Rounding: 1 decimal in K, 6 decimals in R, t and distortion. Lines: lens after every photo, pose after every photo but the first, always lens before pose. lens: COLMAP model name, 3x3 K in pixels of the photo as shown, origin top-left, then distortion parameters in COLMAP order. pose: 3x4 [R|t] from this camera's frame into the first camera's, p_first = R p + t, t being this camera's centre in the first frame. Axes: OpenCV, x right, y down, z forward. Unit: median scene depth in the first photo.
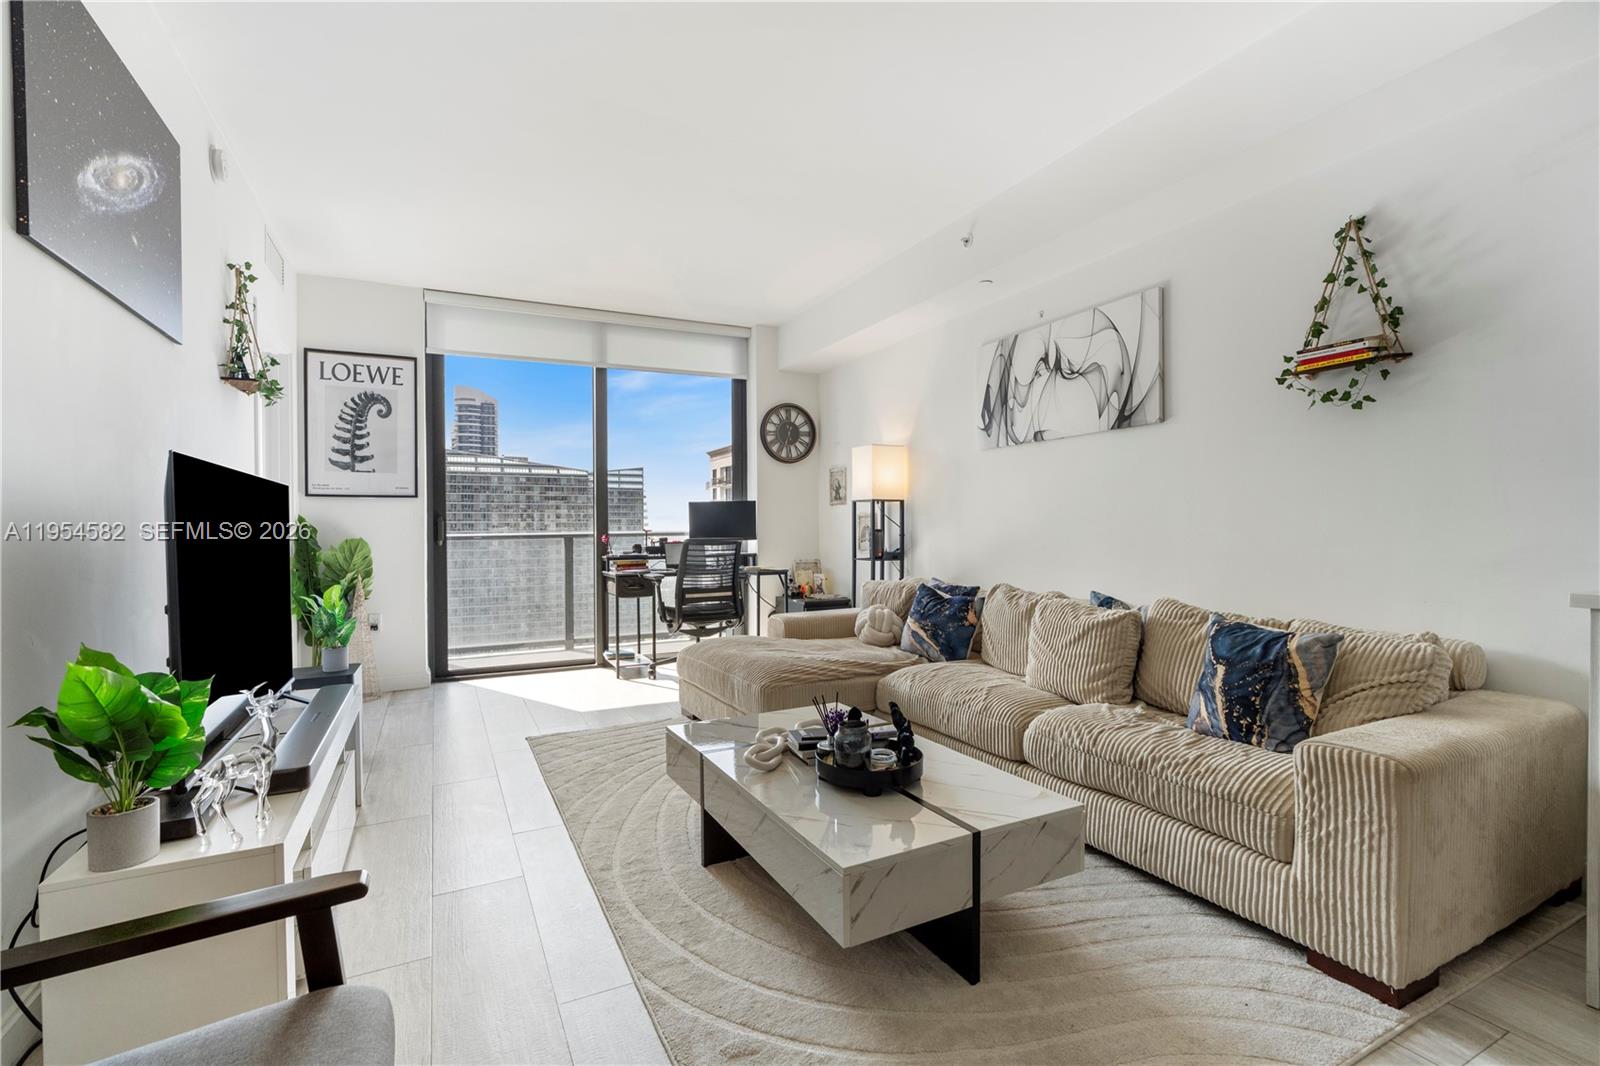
lens RADIAL K [[717.3, 0, 798.4], [0, 717.3, 538.8], [0, 0, 1]] dist [-0.008852, 0.002232]
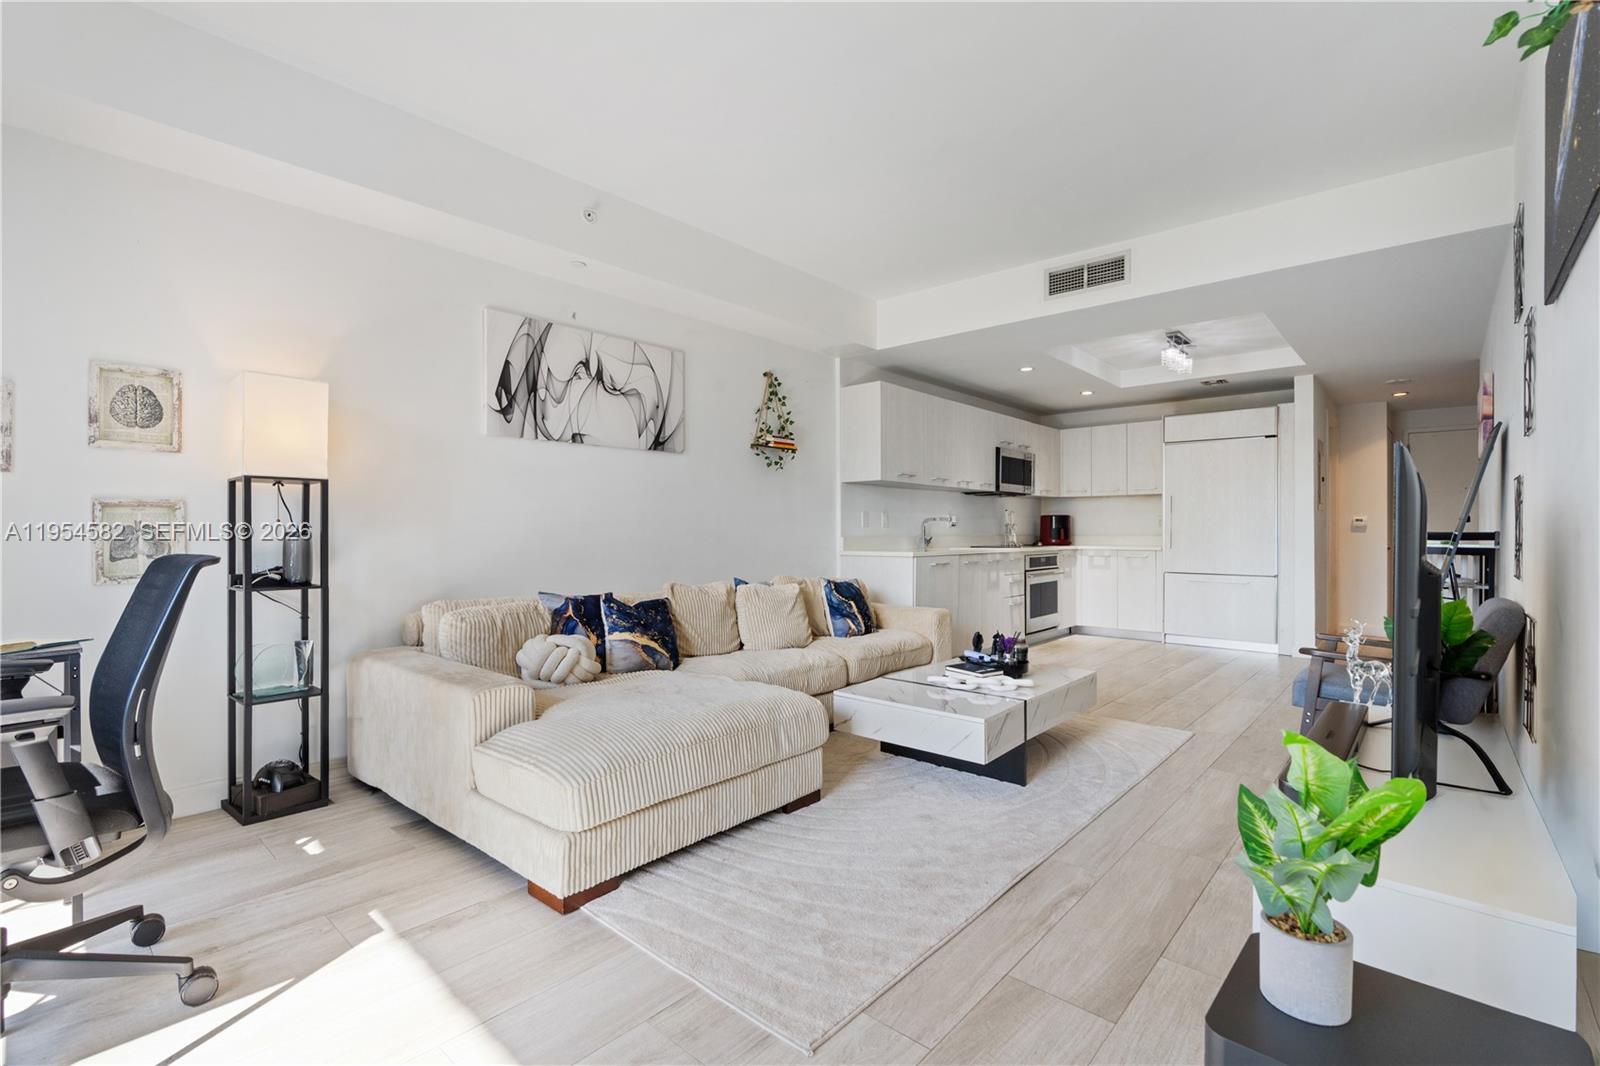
lens RADIAL K [[717.3, 0, 794.0], [0, 717.3, 536.7], [0, 0, 1]] dist [-0.008852, 0.002232]
pose [[-0.359533, -0.006638, 0.933109, -0.678045], [0.010711, 0.999879, 0.011240, -0.014390], [-0.933071, 0.014036, -0.359419, 1.044497]]
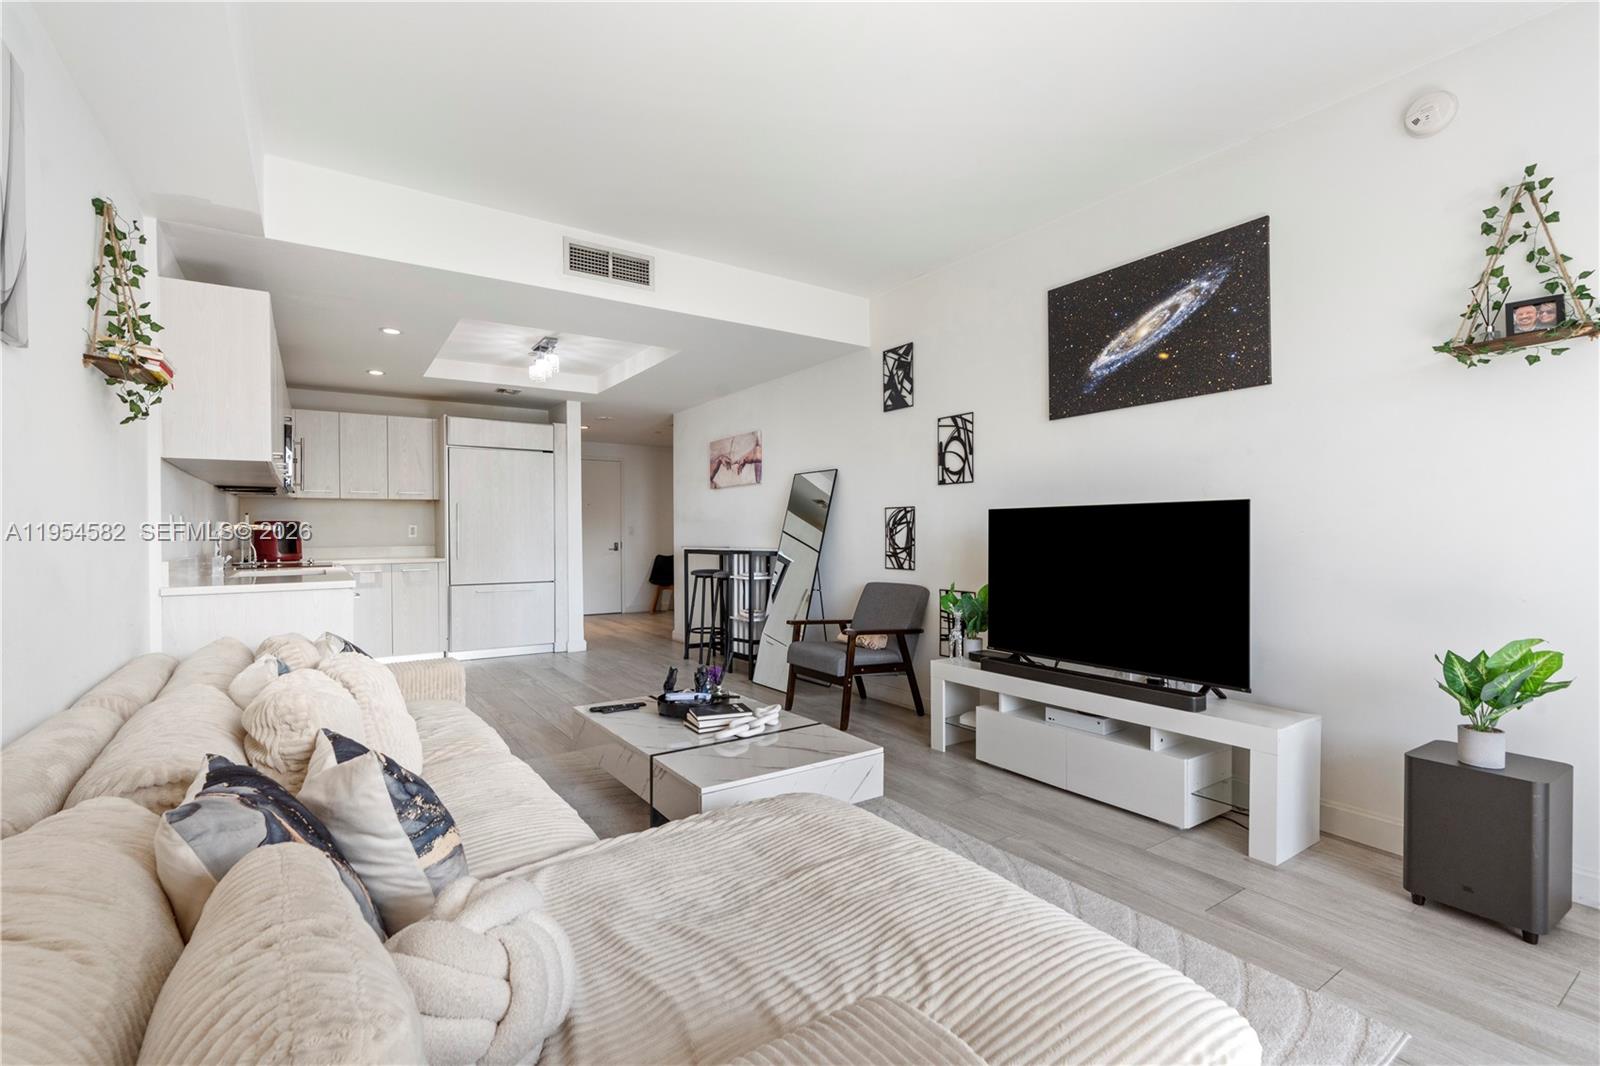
lens RADIAL K [[717.3, 0, 800.7], [0, 717.3, 533.0], [0, 0, 1]] dist [-0.008852, 0.002232]
pose [[-0.991635, 0.008042, -0.128823, 0.033406], [0.006377, 0.999891, 0.013329, -0.032238], [0.128916, 0.012396, -0.991578, 1.255072]]
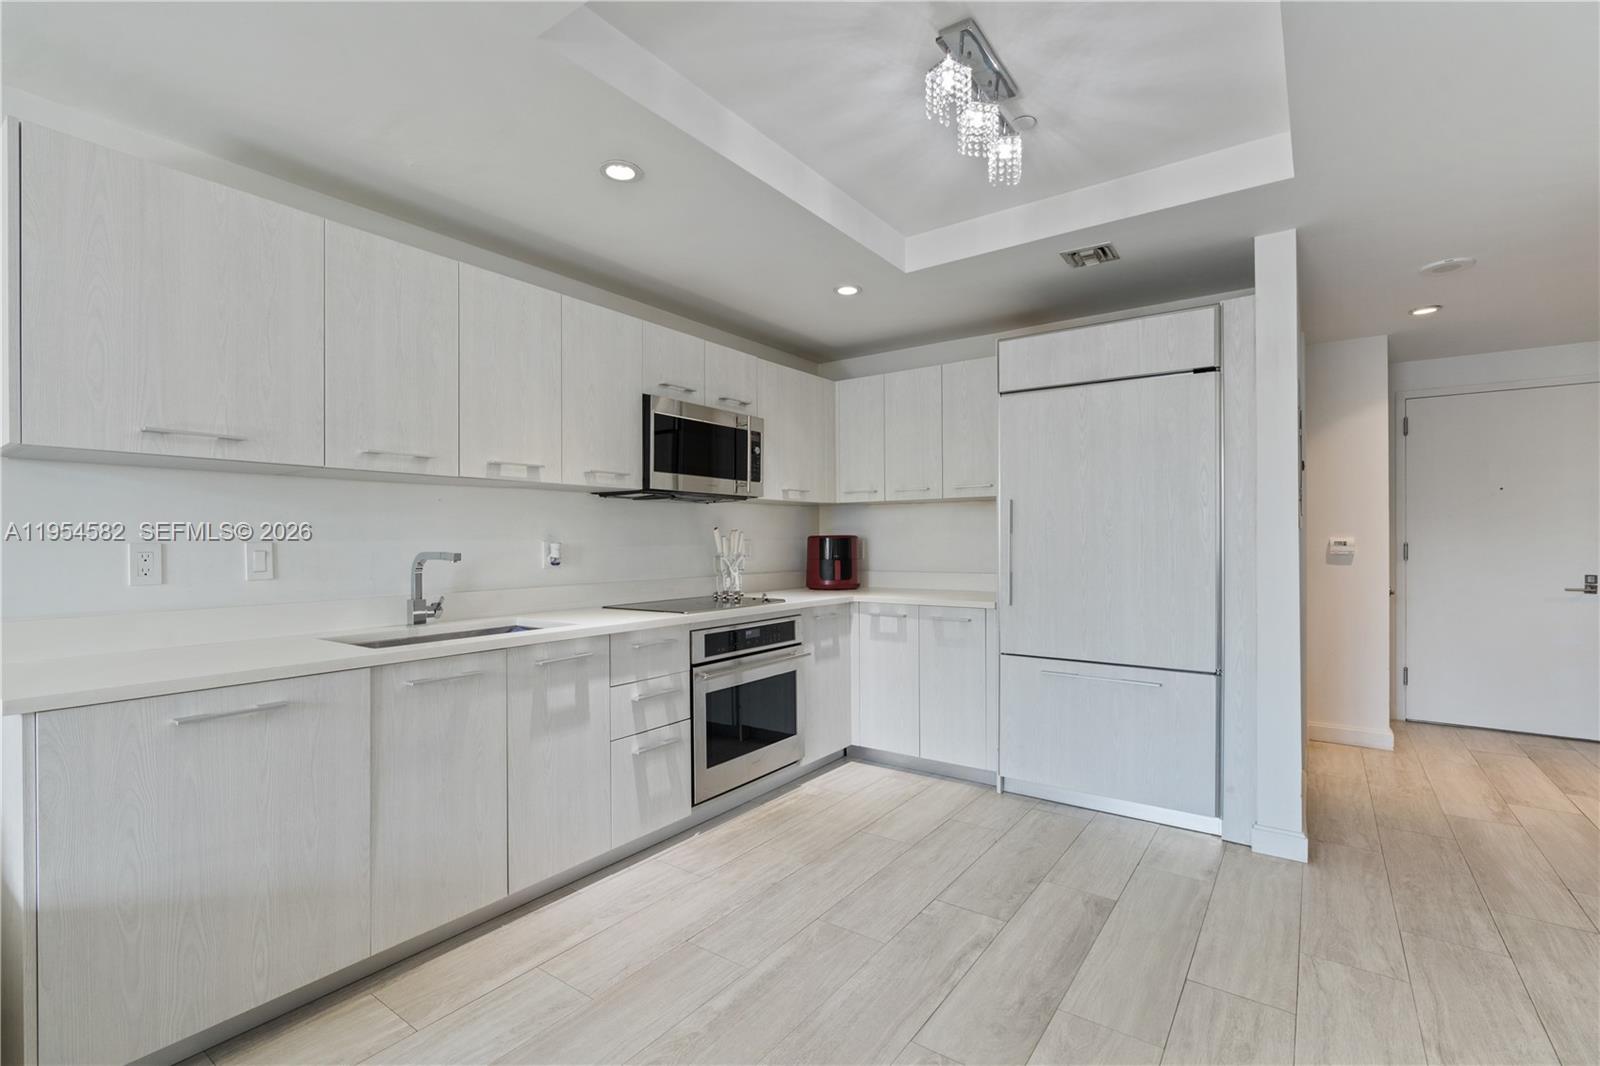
lens RADIAL K [[717.3, 0, 803.5], [0, 717.3, 539.8], [0, 0, 1]] dist [-0.008852, 0.002232]
pose [[-0.457644, 0.003269, 0.889129, -0.053667], [0.015847, 0.999864, 0.004481, -0.042620], [-0.888994, 0.016141, -0.457634, 0.205341]]
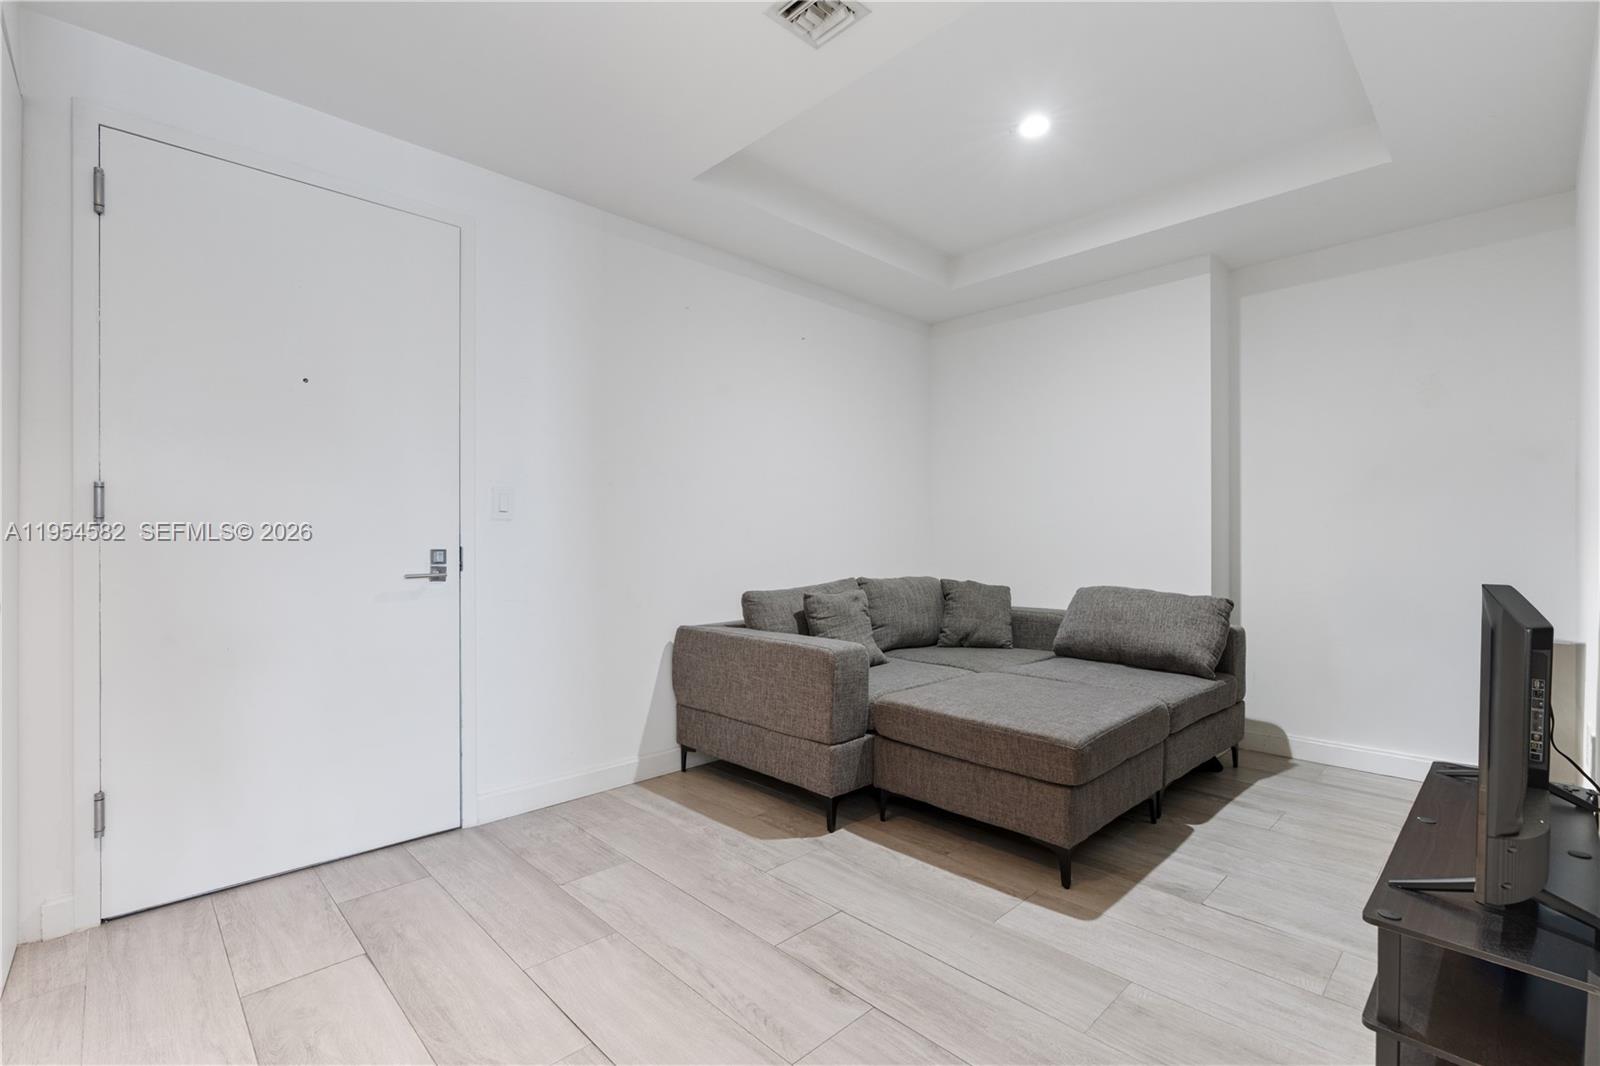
lens RADIAL K [[717.3, 0, 792.1], [0, 717.3, 539.6], [0, 0, 1]] dist [-0.008852, 0.002232]
pose [[-0.957456, 0.005788, -0.288521, 0.234011], [0.002603, 0.999931, 0.011421, 0.017353], [0.288568, 0.010184, -0.957405, -0.627588]]
